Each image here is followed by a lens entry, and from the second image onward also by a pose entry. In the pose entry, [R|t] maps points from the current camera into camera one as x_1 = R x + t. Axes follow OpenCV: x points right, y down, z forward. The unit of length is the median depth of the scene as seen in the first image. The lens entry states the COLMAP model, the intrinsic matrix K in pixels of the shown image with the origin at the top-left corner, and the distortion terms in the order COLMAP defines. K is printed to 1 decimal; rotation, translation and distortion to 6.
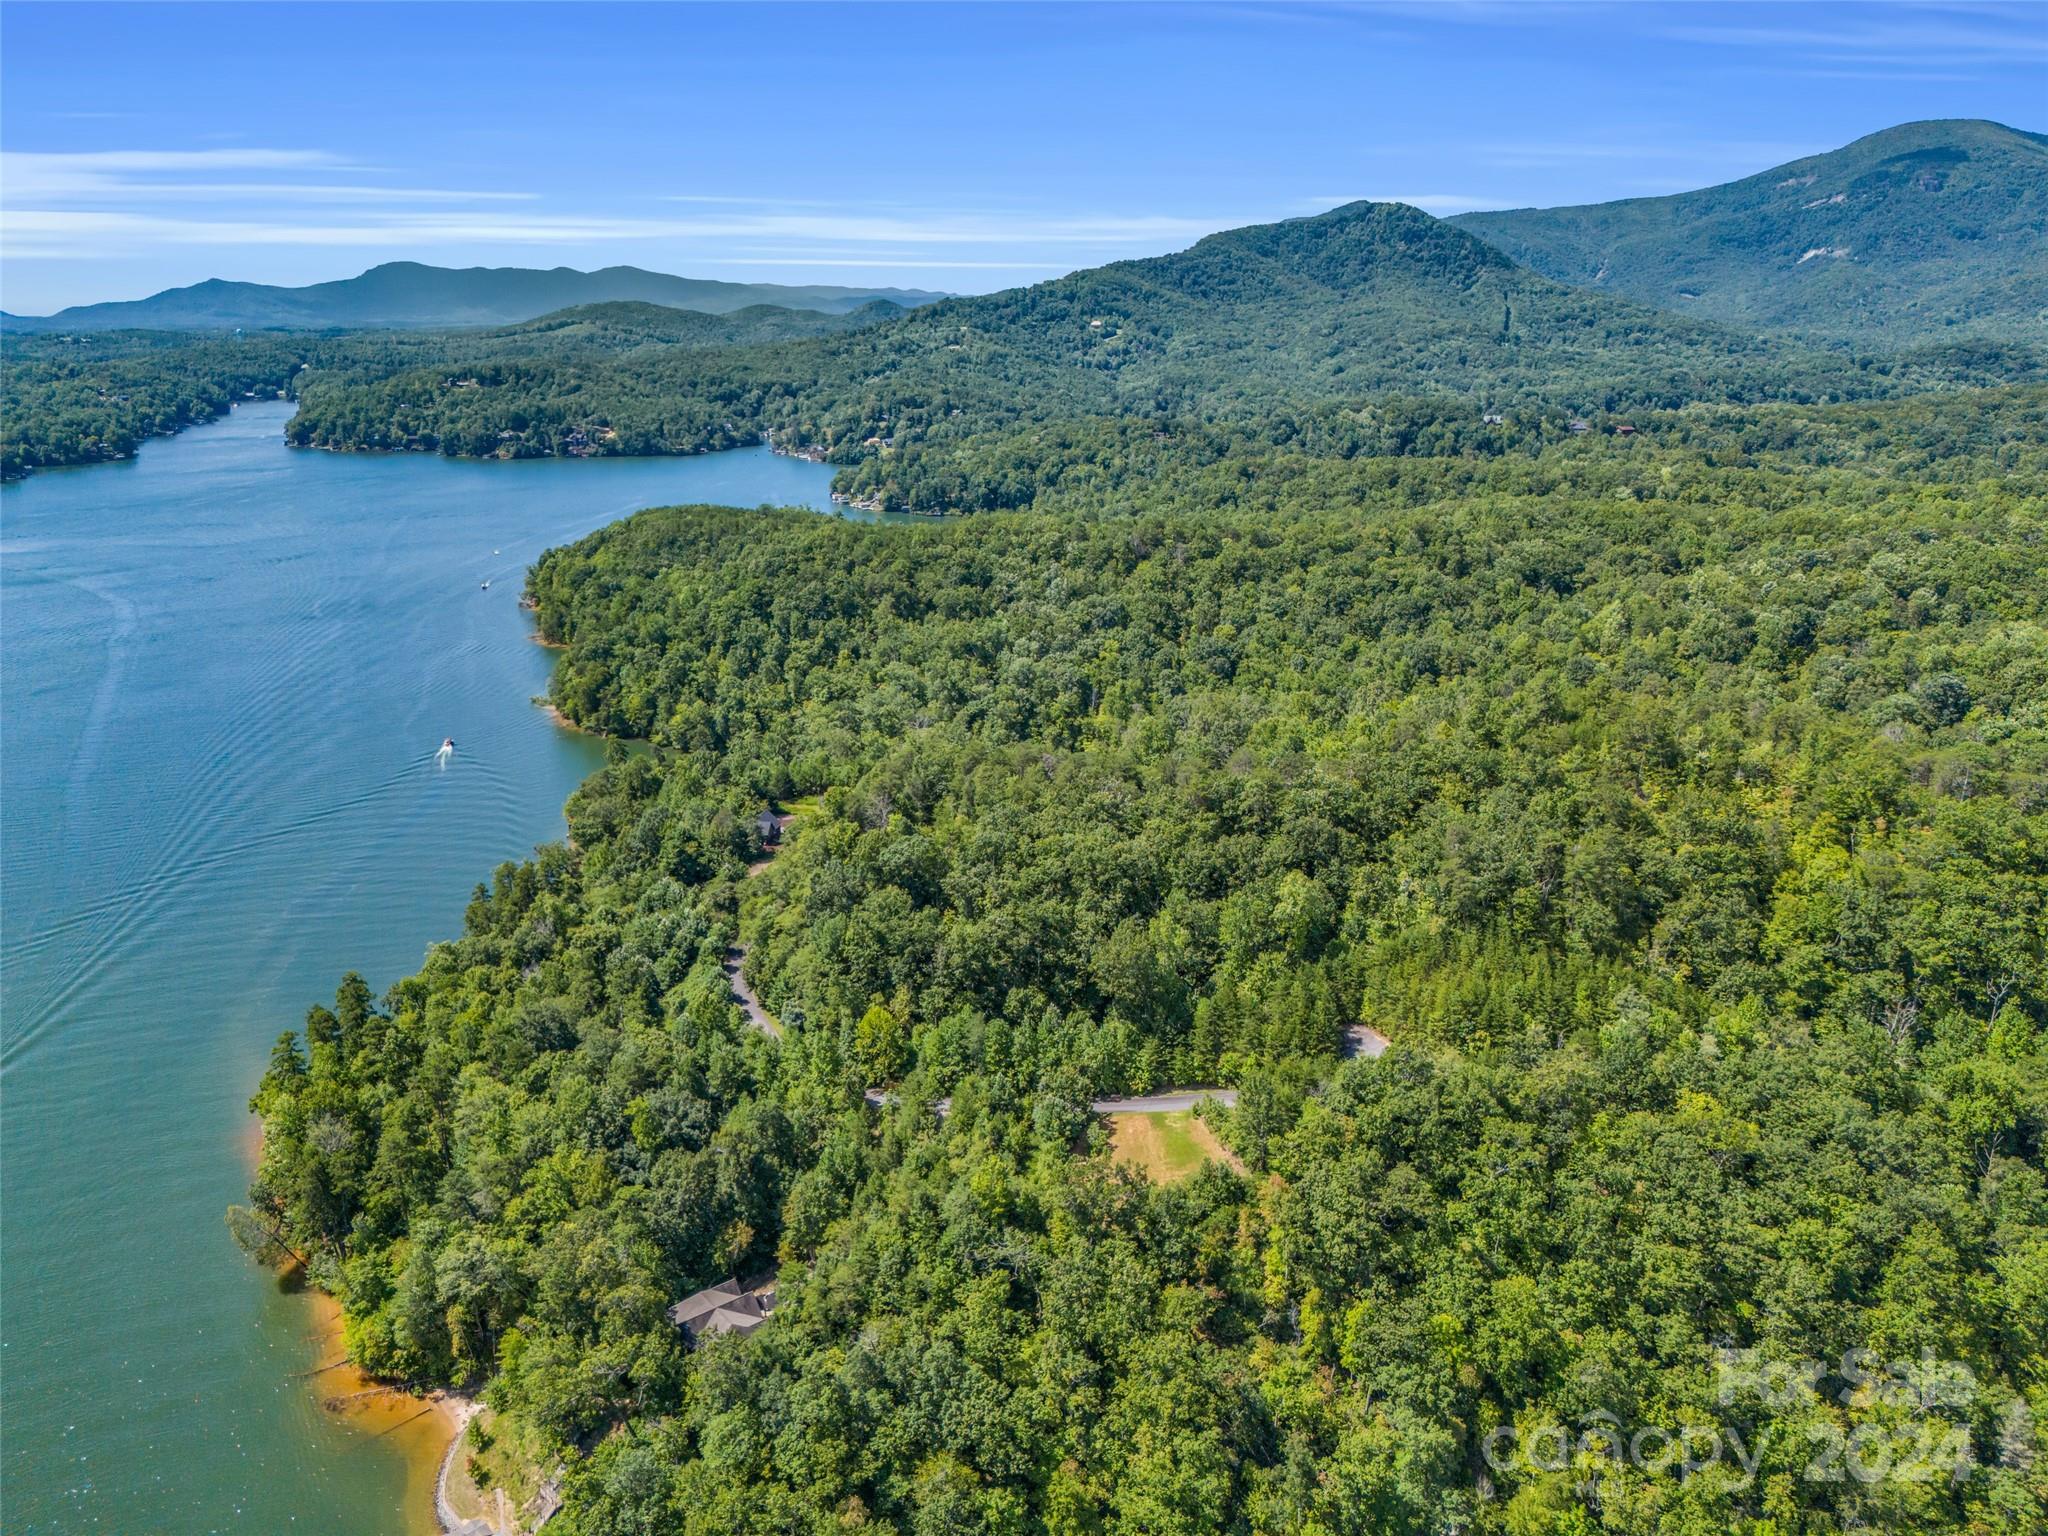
lens RADIAL K [[1537.5, 0, 1034.6], [0, 1537.5, 783.4], [0, 0, 1]] dist [0.059691, -0.057689]
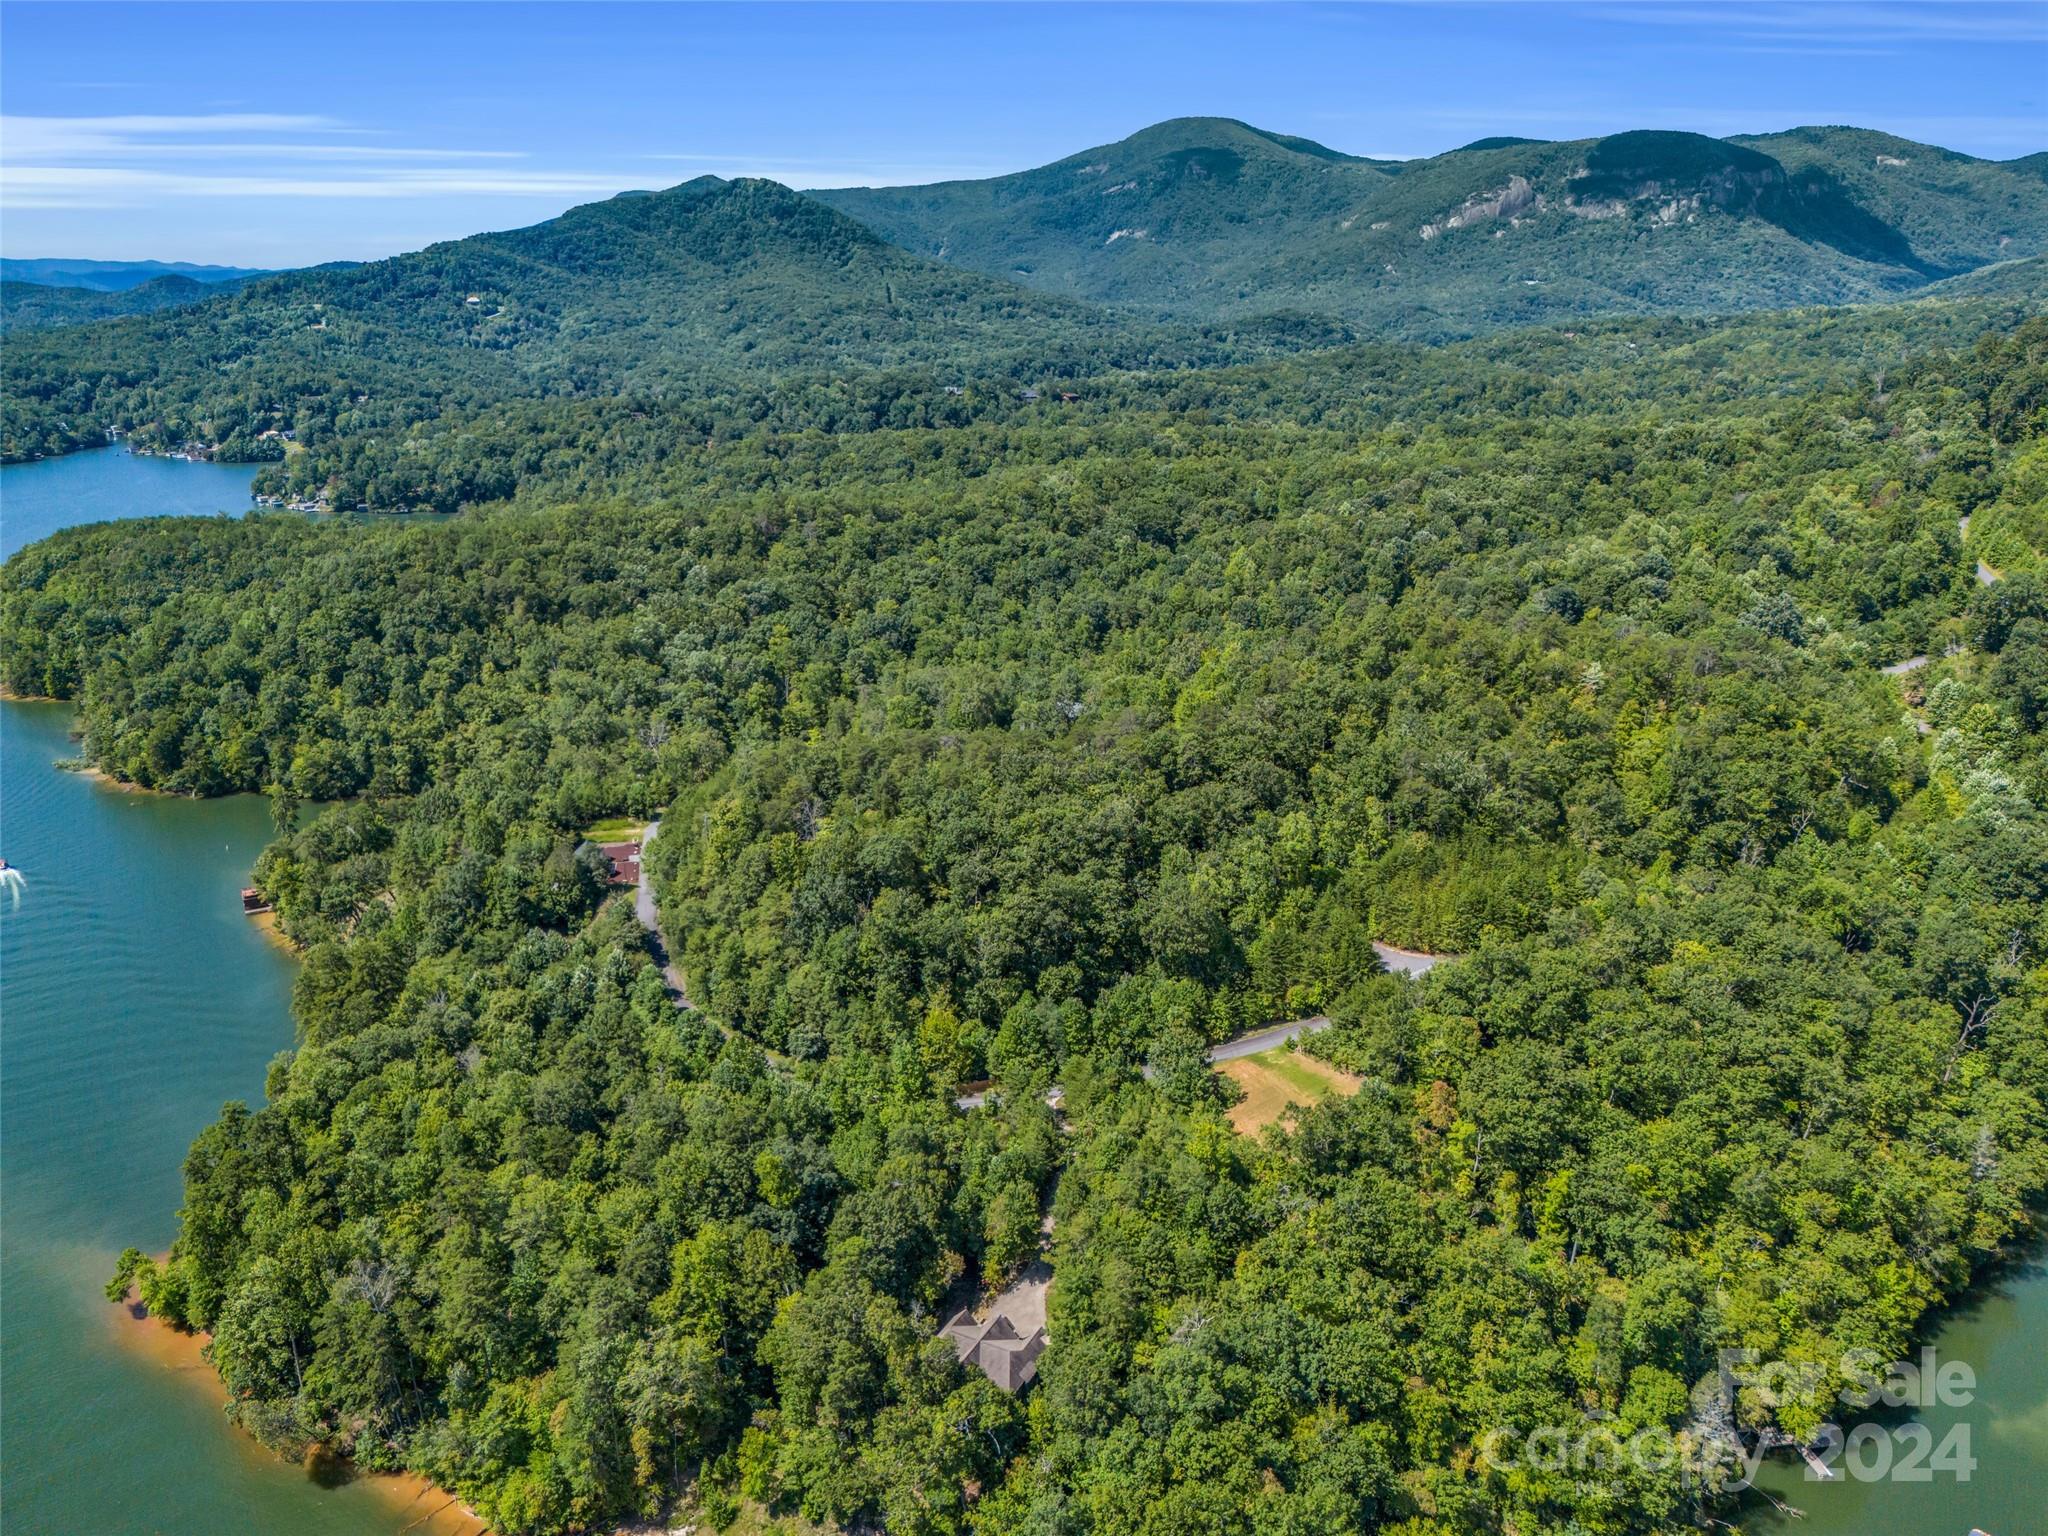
lens RADIAL K [[1537.5, 0, 1054.5], [0, 1537.5, 775.0], [0, 0, 1]] dist [0.059691, -0.057689]
pose [[0.911453, -0.131663, 0.389767, -0.174752], [0.128073, 0.991136, 0.035312, -0.011305], [-0.390962, 0.017733, 0.920236, 0.038354]]
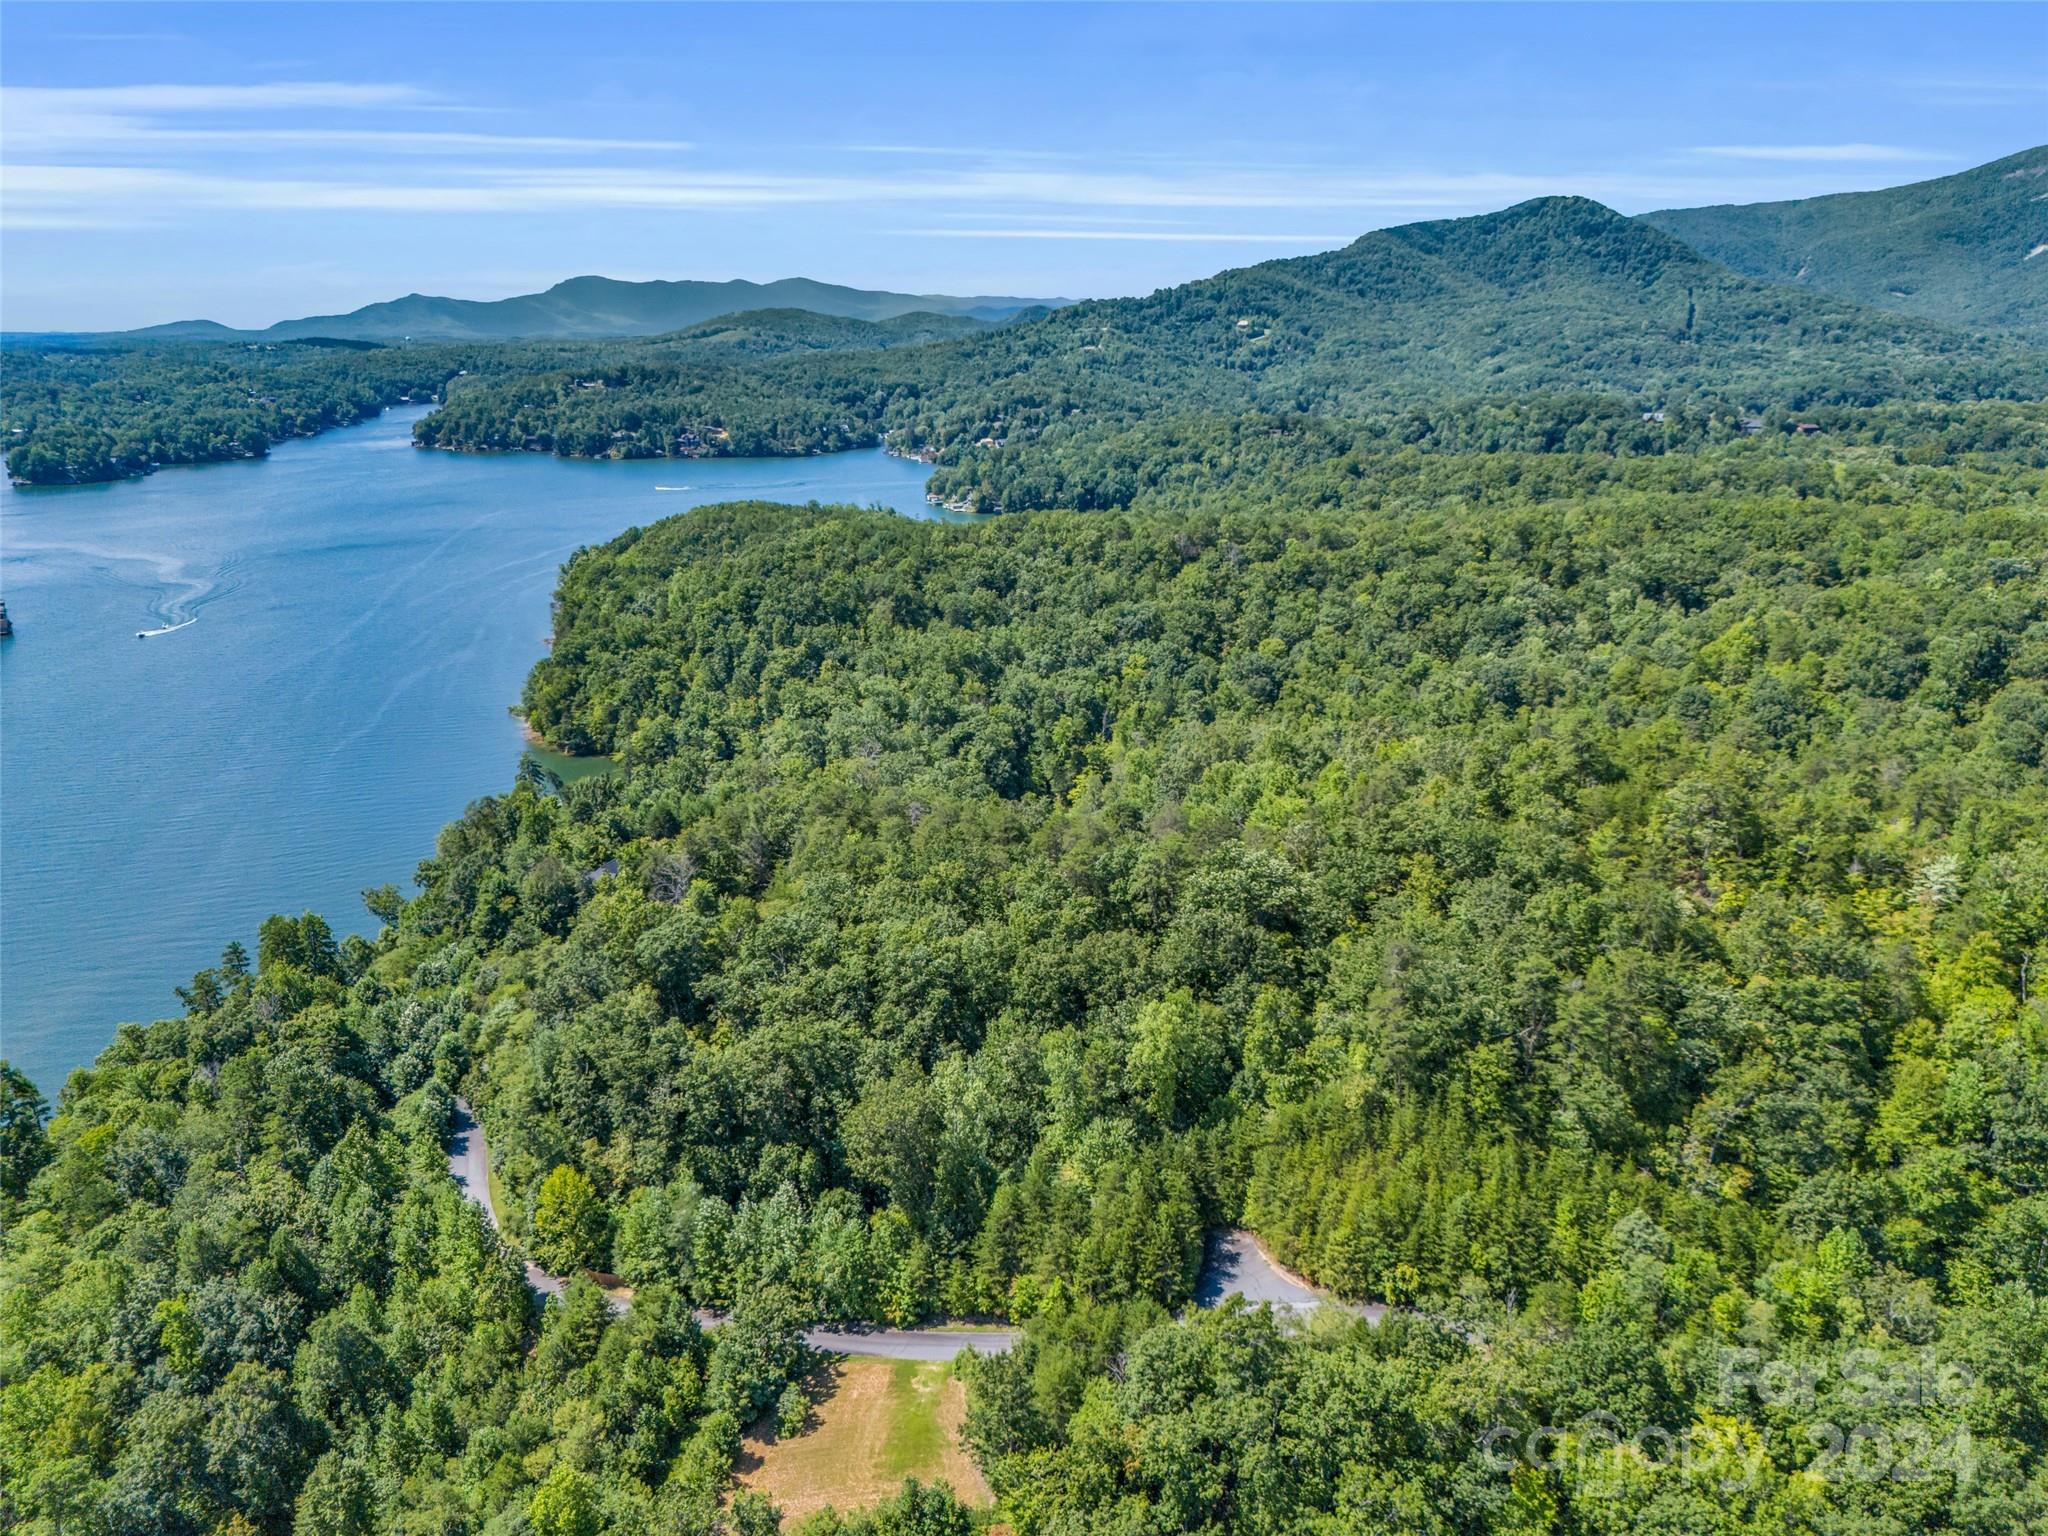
lens RADIAL K [[1537.5, 0, 1032.8], [0, 1537.5, 774.3], [0, 0, 1]] dist [0.059691, -0.057689]
pose [[0.993887, 0.026115, -0.107270, 0.082569], [-0.027400, 0.999569, -0.010521, -0.015280], [0.106949, 0.013396, 0.994174, 0.137429]]
